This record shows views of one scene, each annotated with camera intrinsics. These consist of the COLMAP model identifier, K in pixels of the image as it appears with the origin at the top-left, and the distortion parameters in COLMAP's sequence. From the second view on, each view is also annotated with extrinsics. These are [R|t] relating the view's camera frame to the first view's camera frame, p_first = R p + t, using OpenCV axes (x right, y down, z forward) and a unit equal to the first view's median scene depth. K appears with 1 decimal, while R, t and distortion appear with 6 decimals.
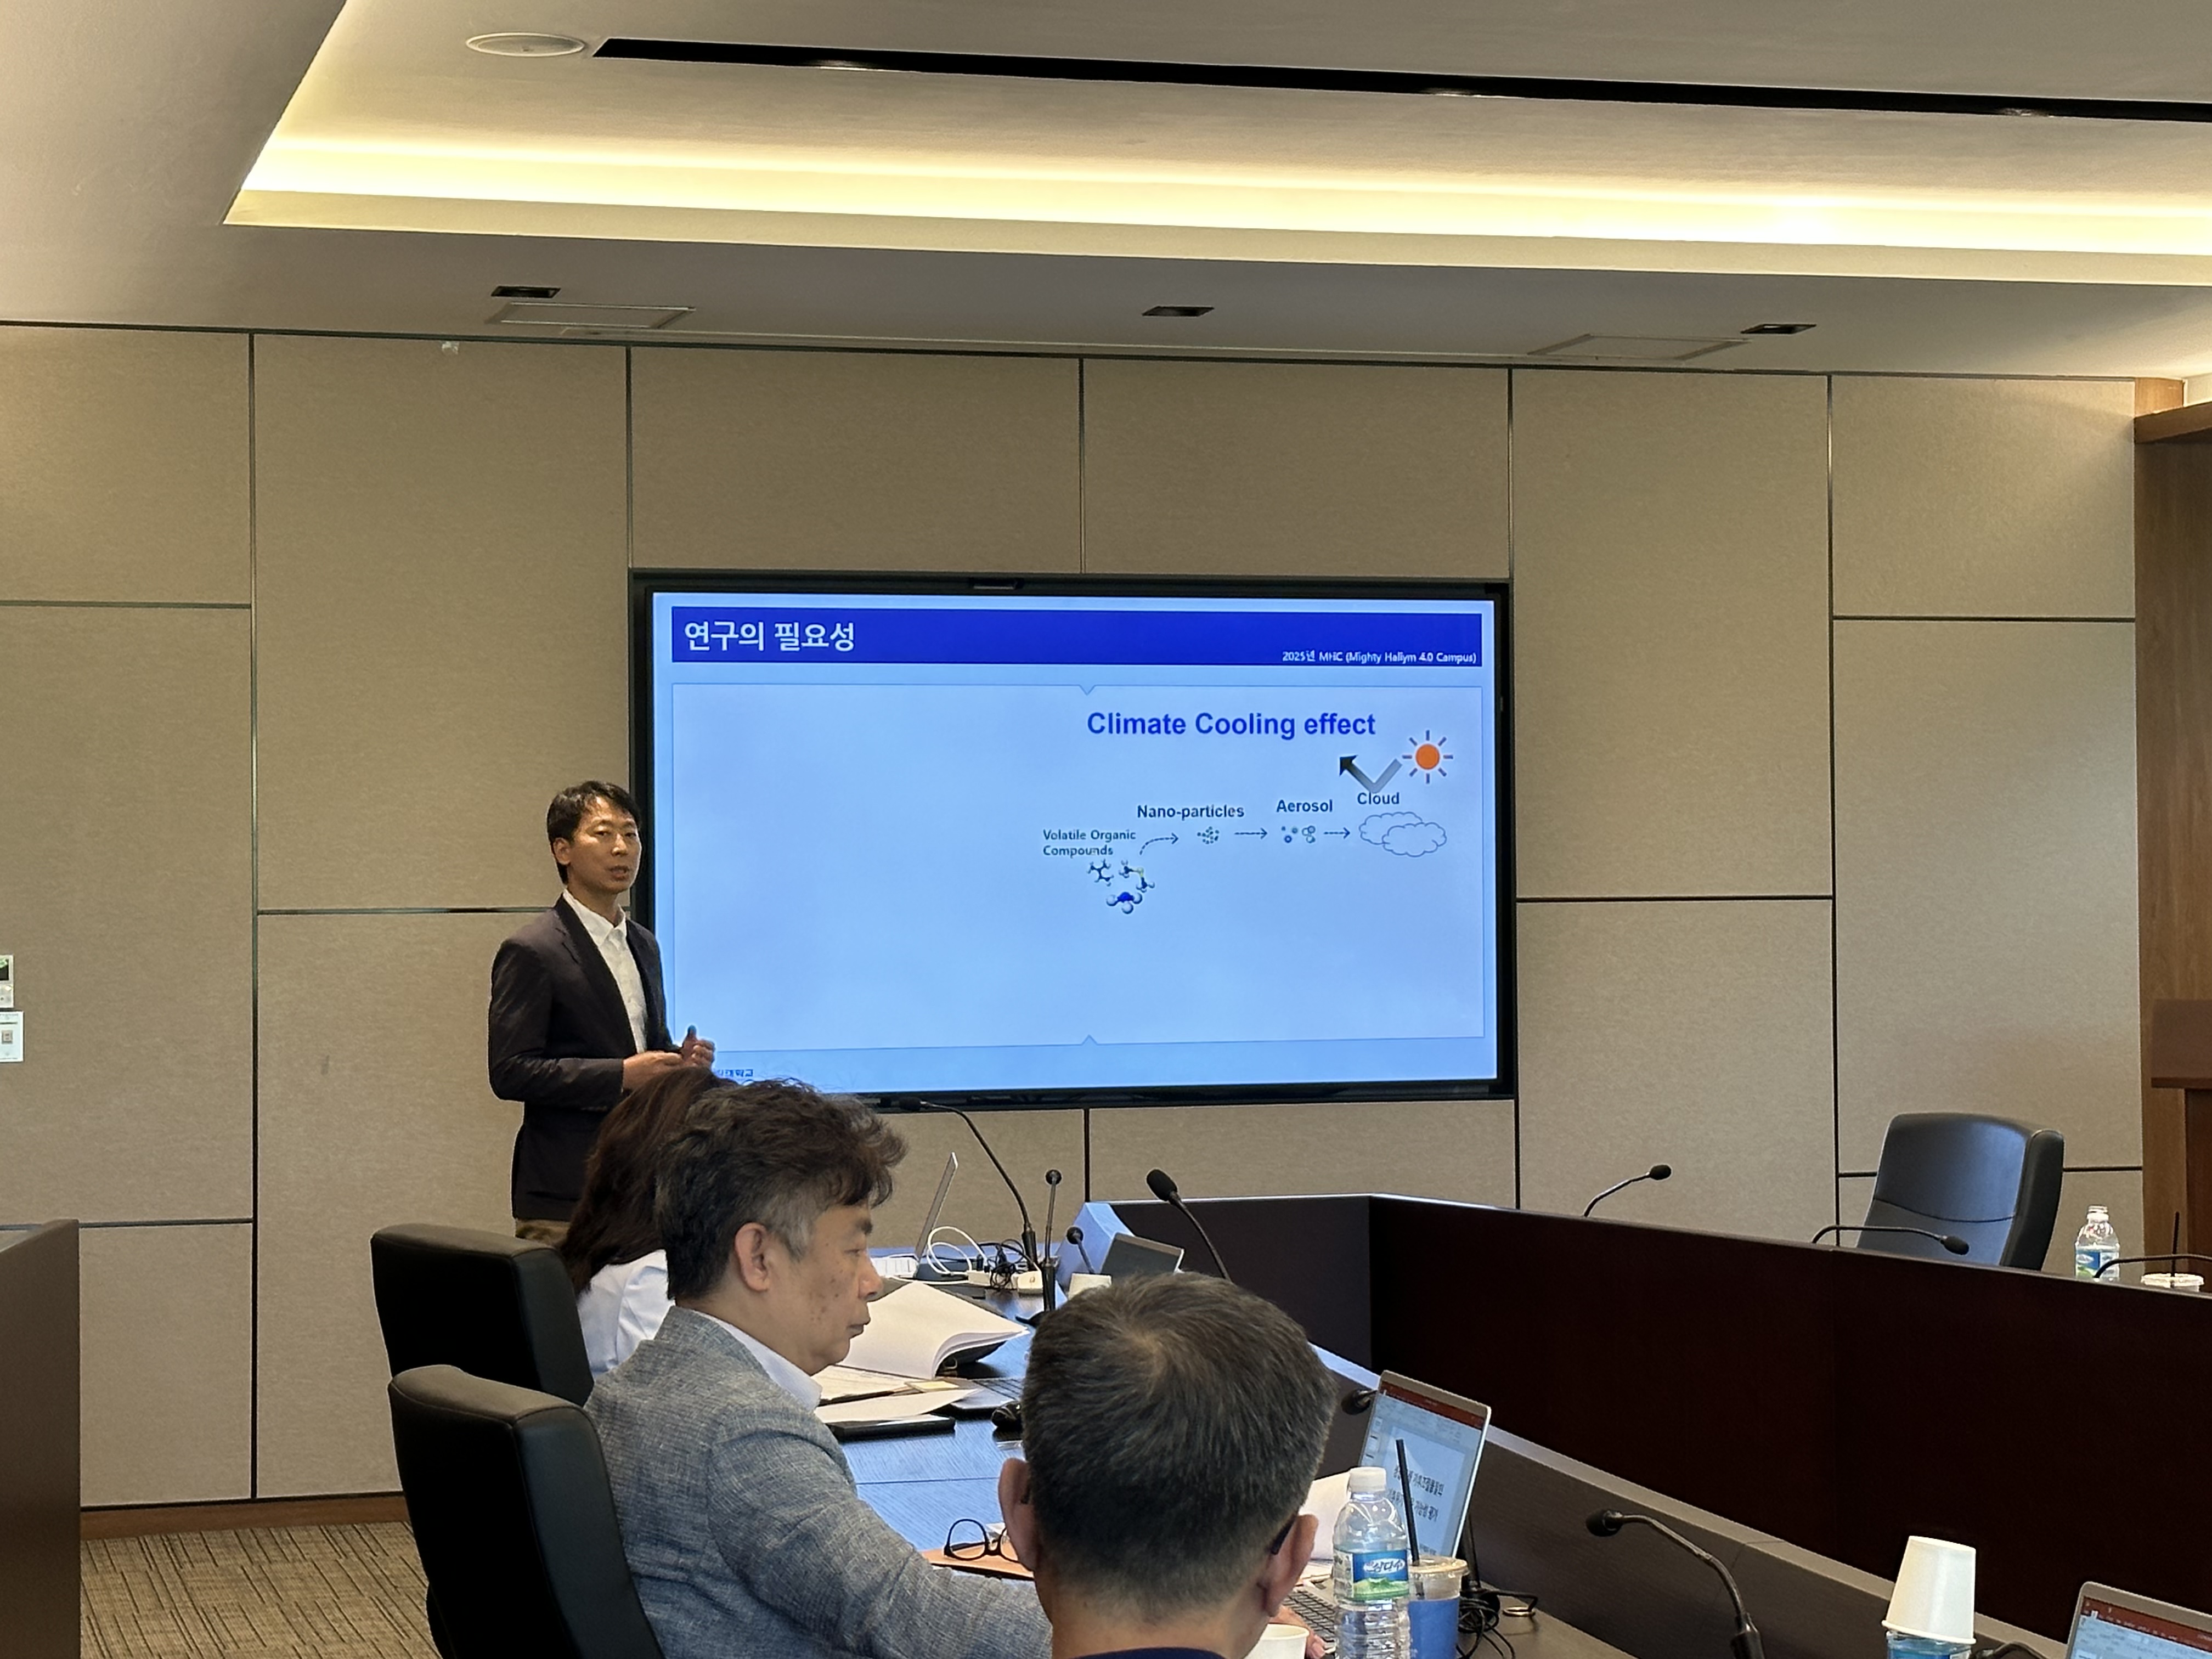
lens RADIAL K [[4373.0, 0, 1106.0], [0, 4373.0, 829.5], [0, 0, 1]] dist [-0.013998, 2.353633]
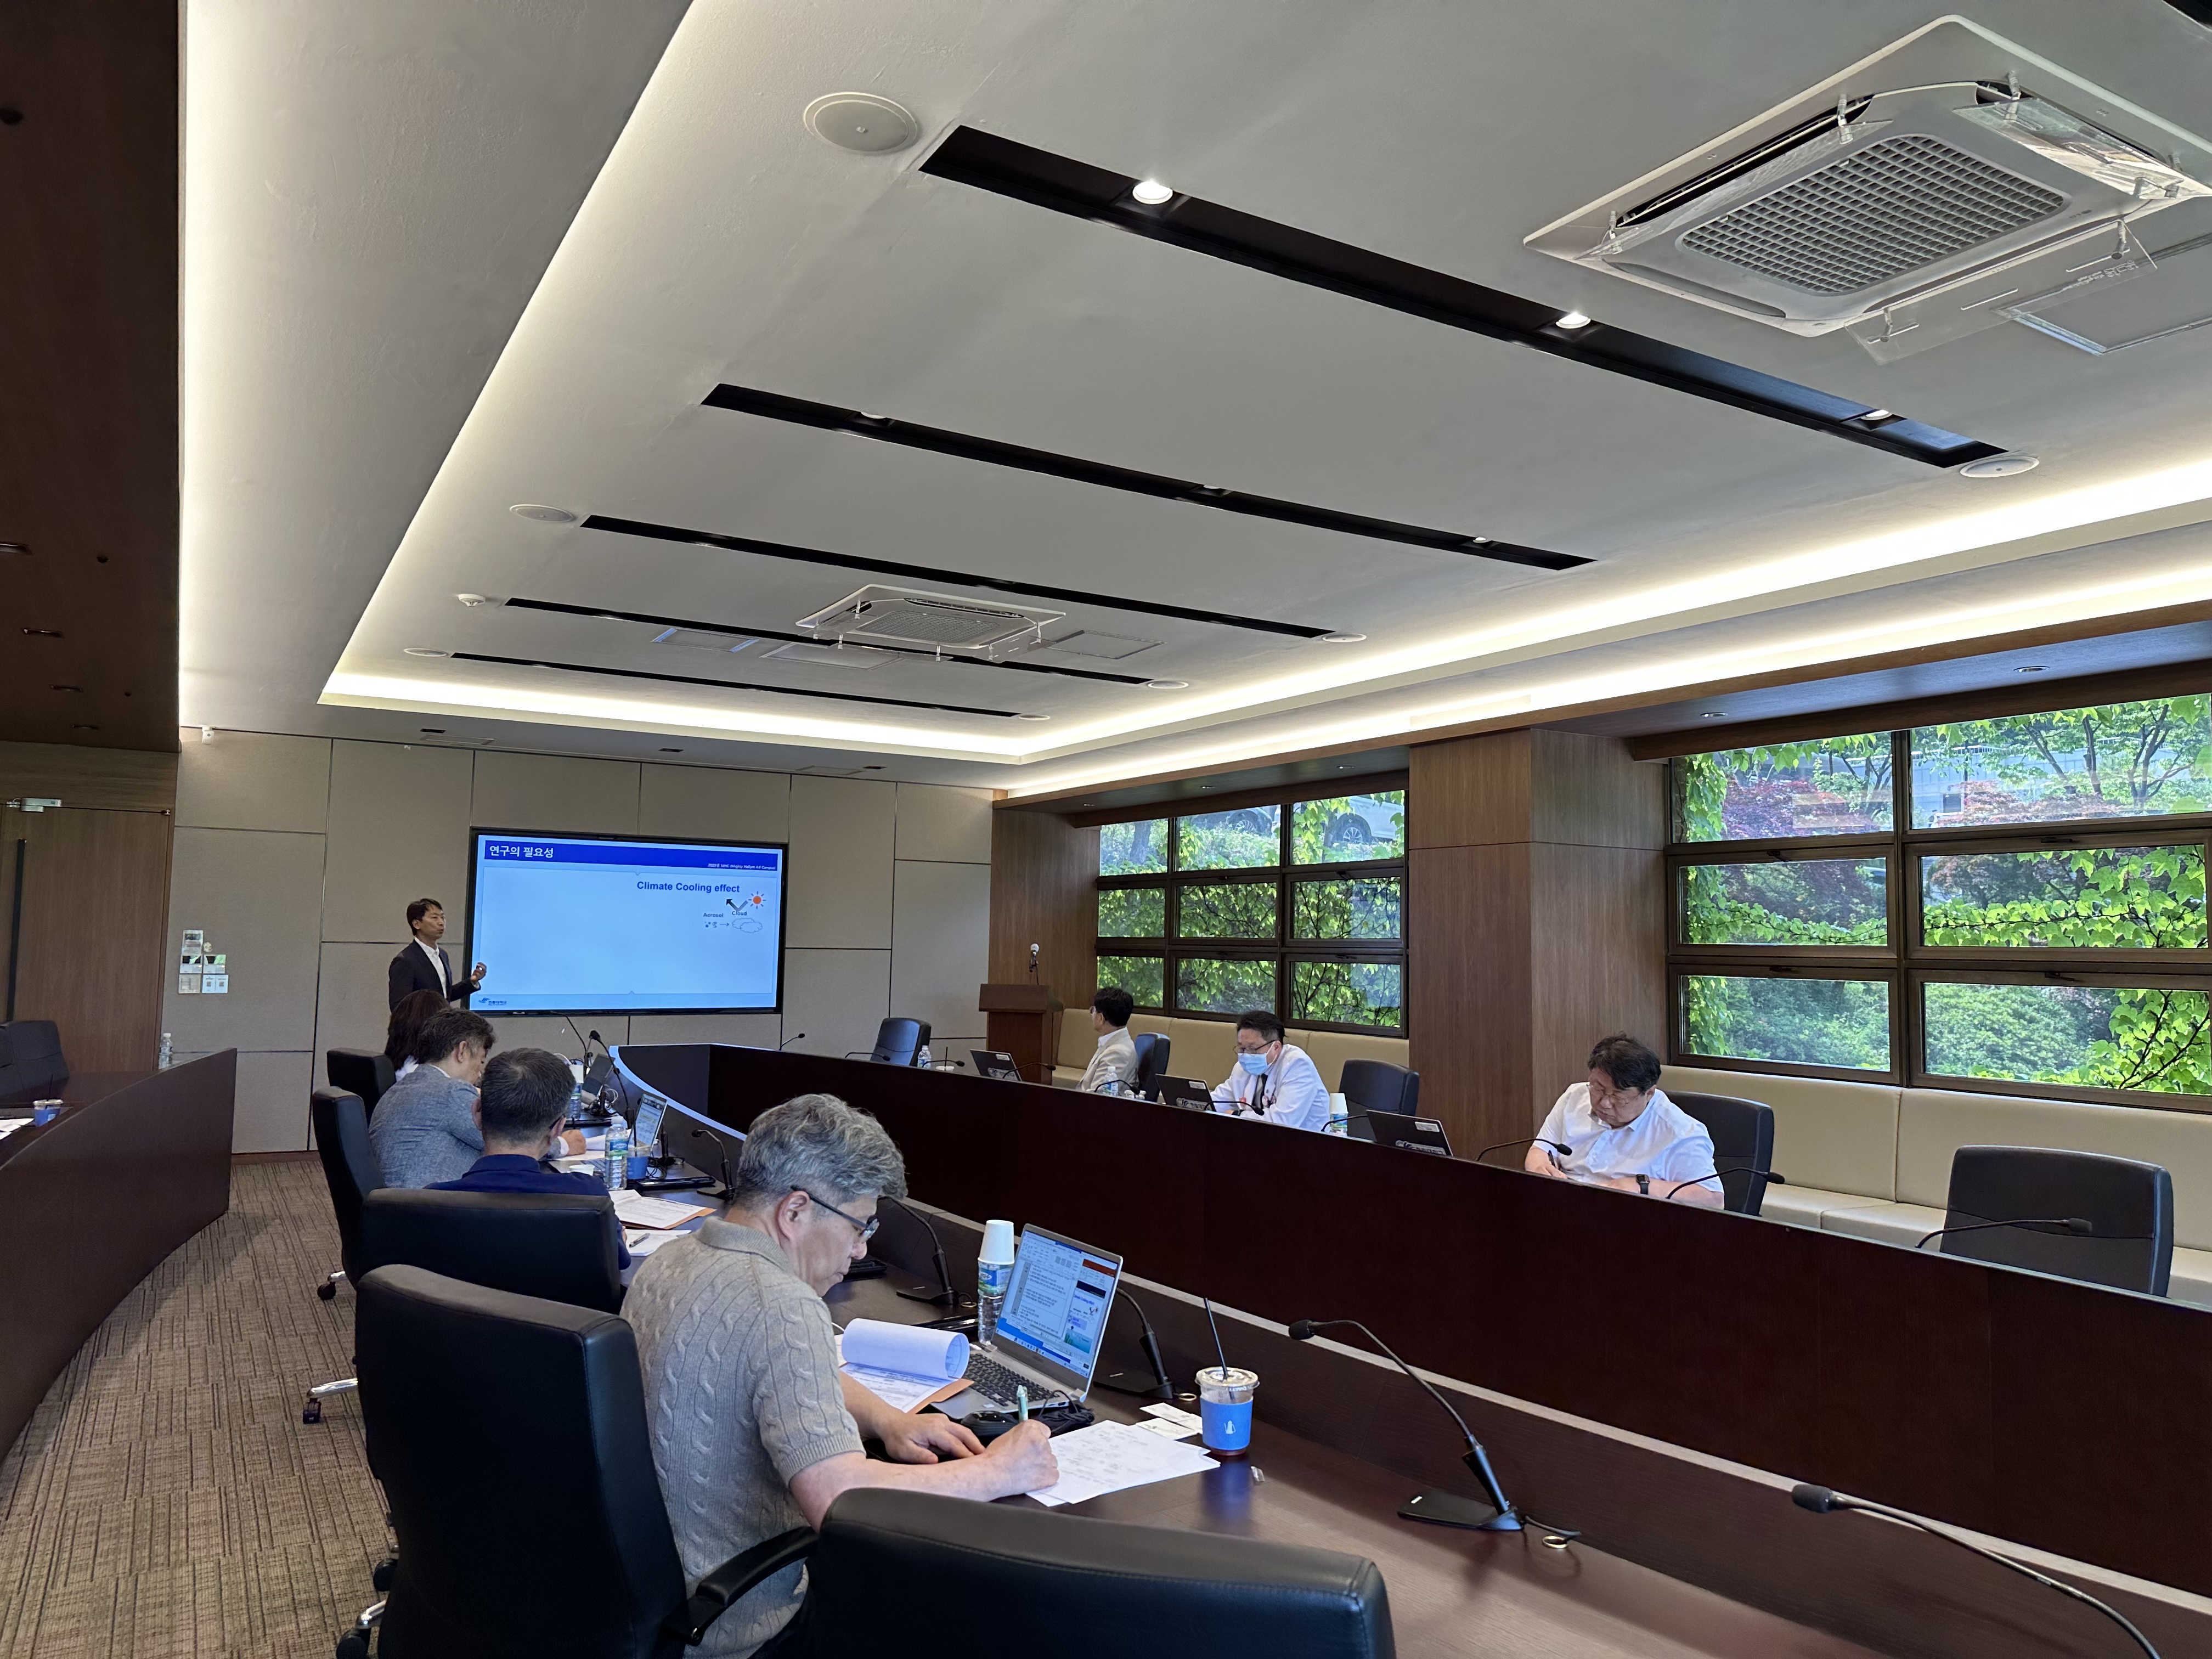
lens RADIAL K [[1532.9, 0, 1106.0], [0, 1532.9, 829.5], [0, 0, 1]] dist [0.097434, -0.000149]
pose [[0.967517, 0.045148, 0.248741, 0.041488], [-0.029555, 0.997377, -0.066074, -0.001978], [-0.251072, 0.056577, 0.966314, -0.099697]]
